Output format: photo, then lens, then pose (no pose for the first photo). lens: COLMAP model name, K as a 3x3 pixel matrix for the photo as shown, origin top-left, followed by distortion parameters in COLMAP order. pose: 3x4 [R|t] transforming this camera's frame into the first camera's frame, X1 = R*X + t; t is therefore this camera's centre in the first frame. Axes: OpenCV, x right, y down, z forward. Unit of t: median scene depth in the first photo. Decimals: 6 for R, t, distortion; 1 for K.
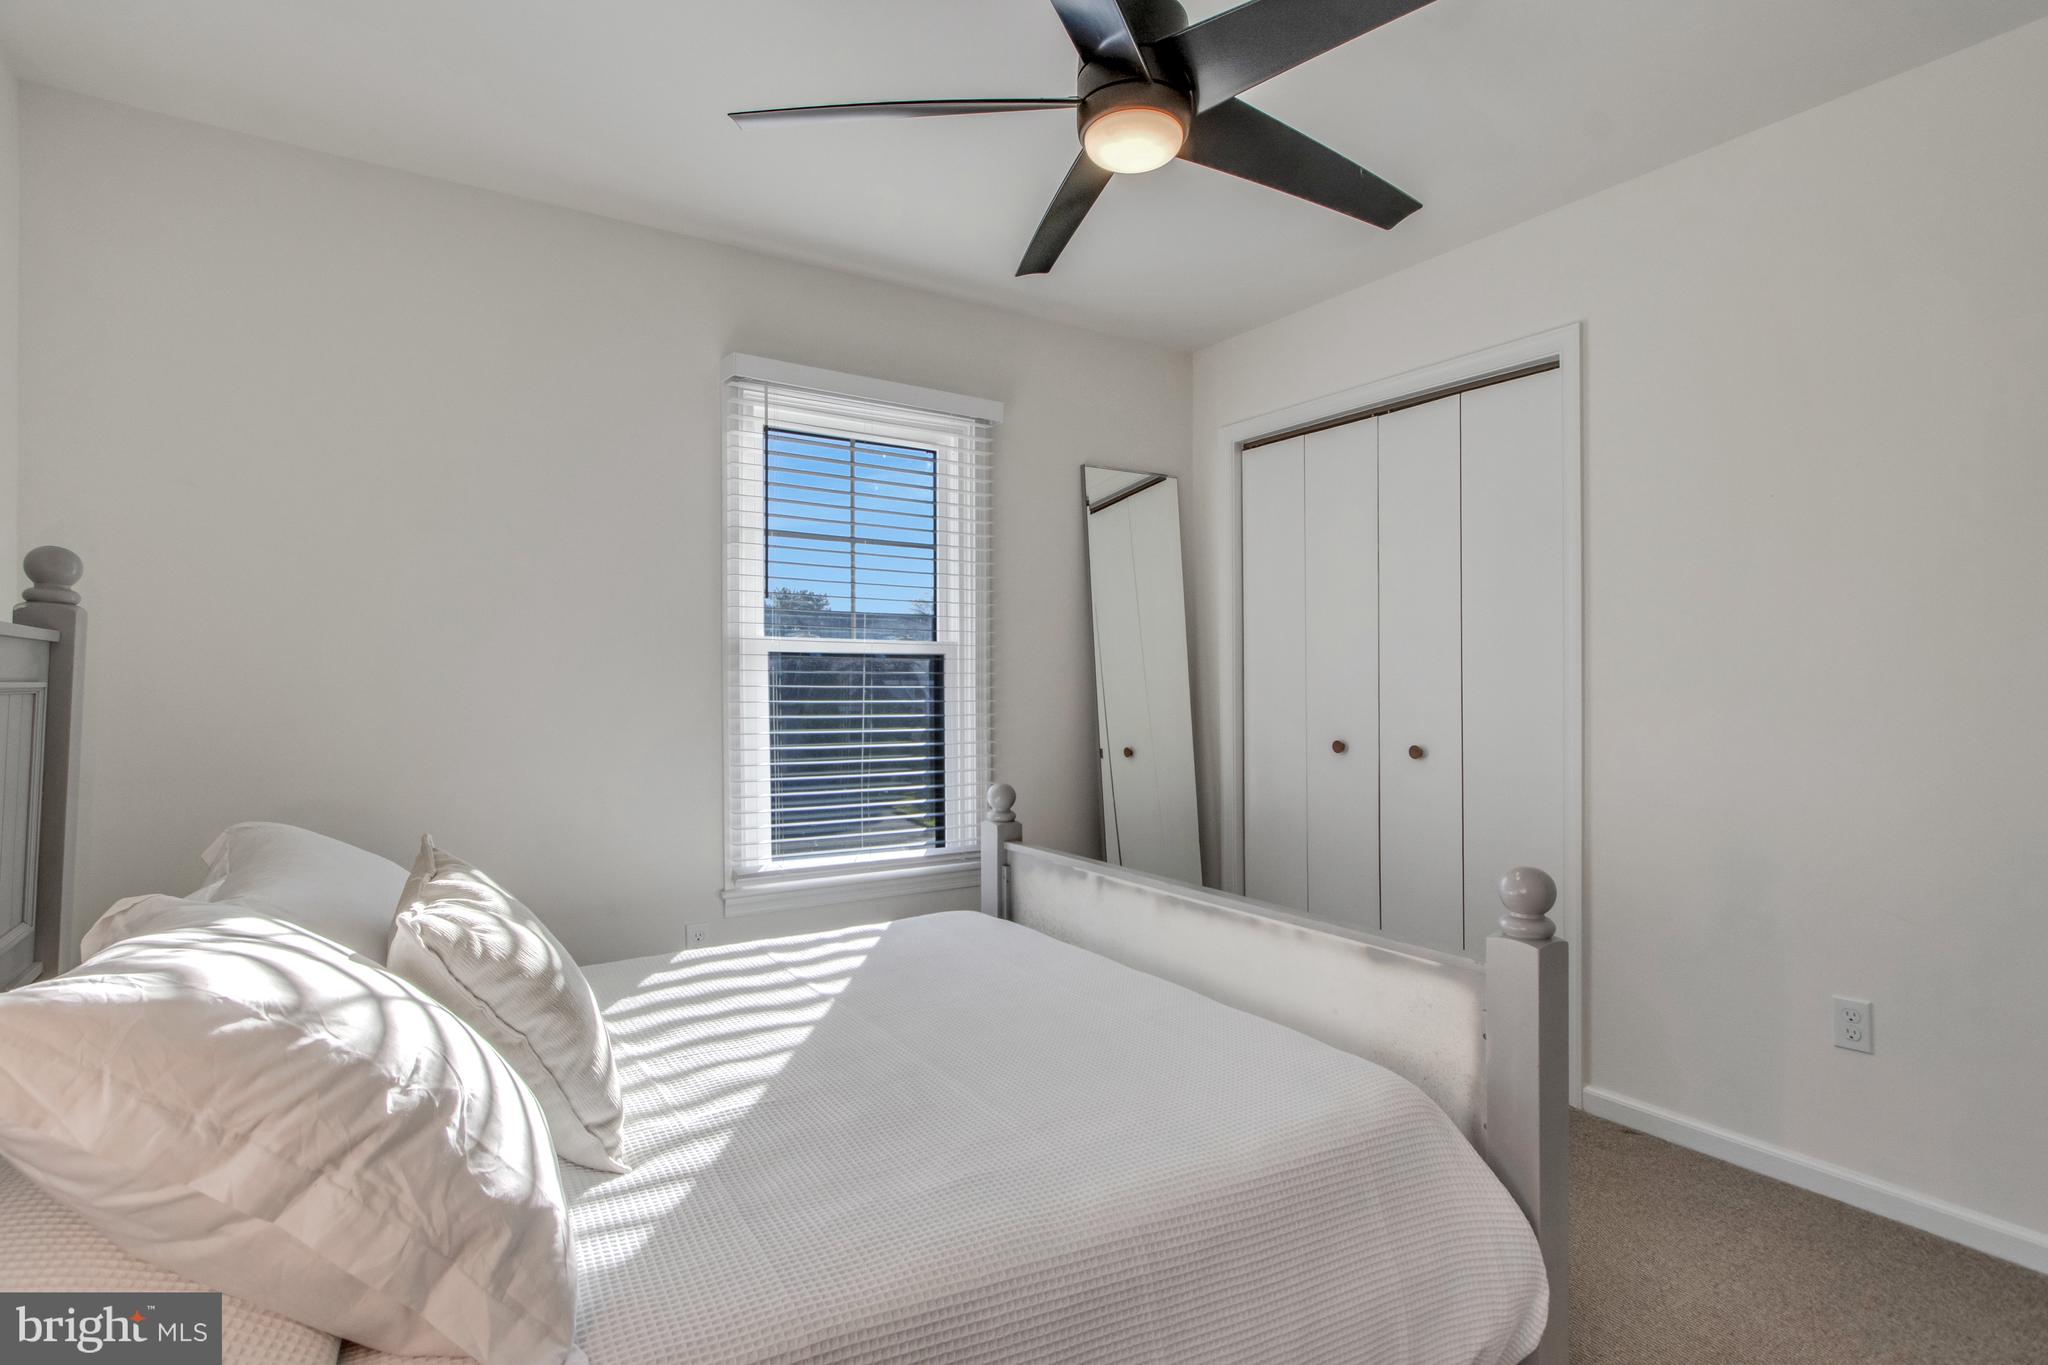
lens RADIAL K [[1025.9, 0, 998.9], [0, 1025.9, 682.7], [0, 0, 1]] dist [-0.010551, -0.000222]
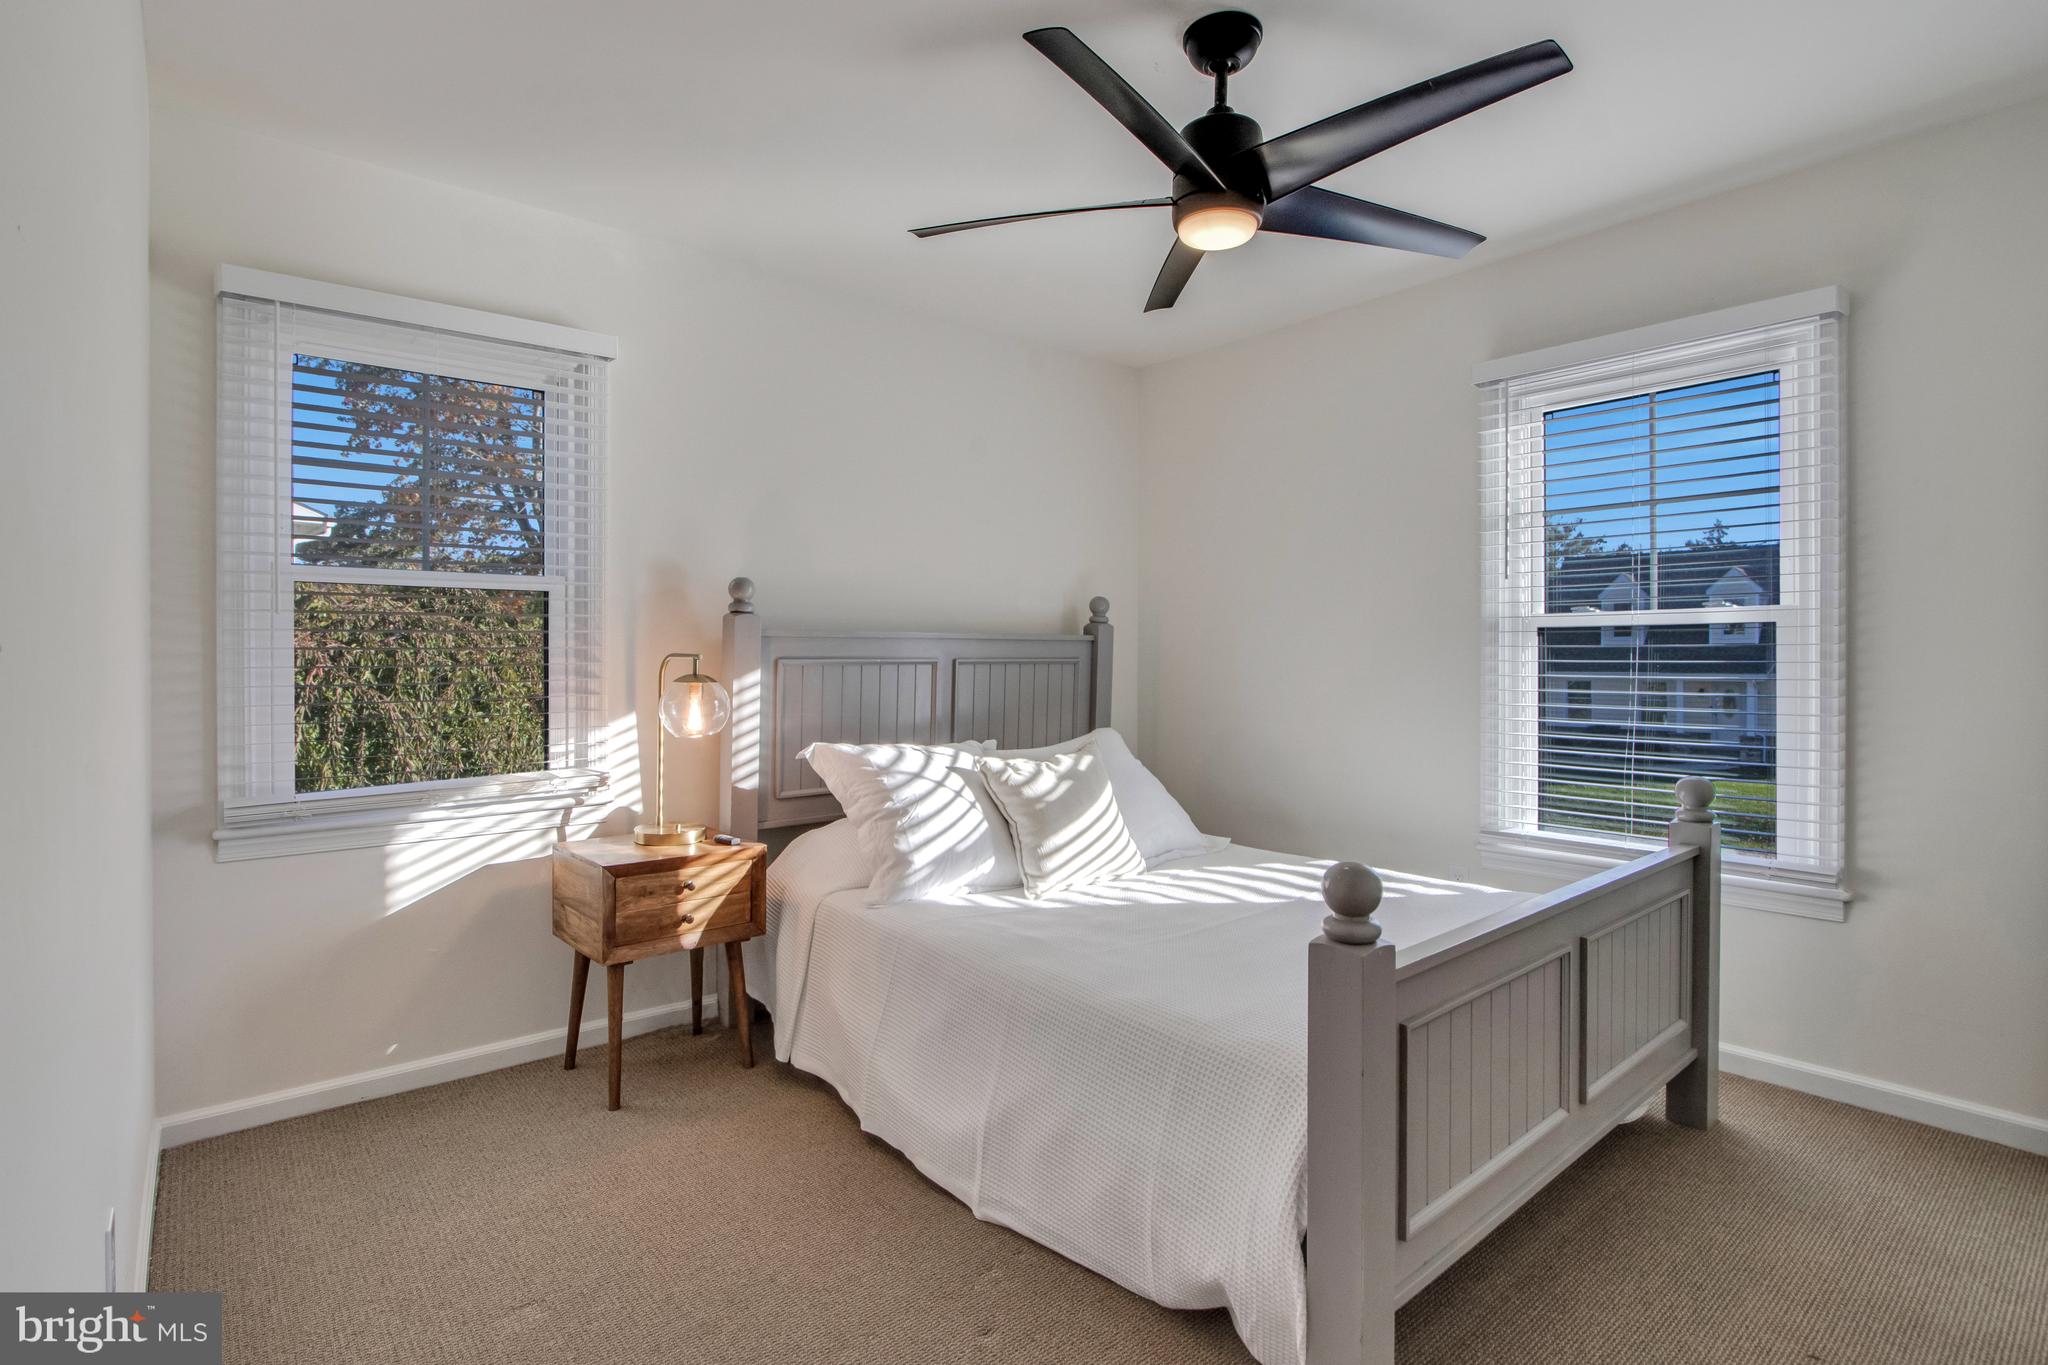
lens RADIAL K [[1025.9, 0, 998.9], [0, 1025.9, 682.7], [0, 0, 1]] dist [-0.010551, -0.000222]
pose [[0.109746, 0.016579, -0.993821, 0.725571], [0.000243, 0.999860, 0.016706, 0.007879], [0.993960, -0.002075, 0.109727, 0.320296]]
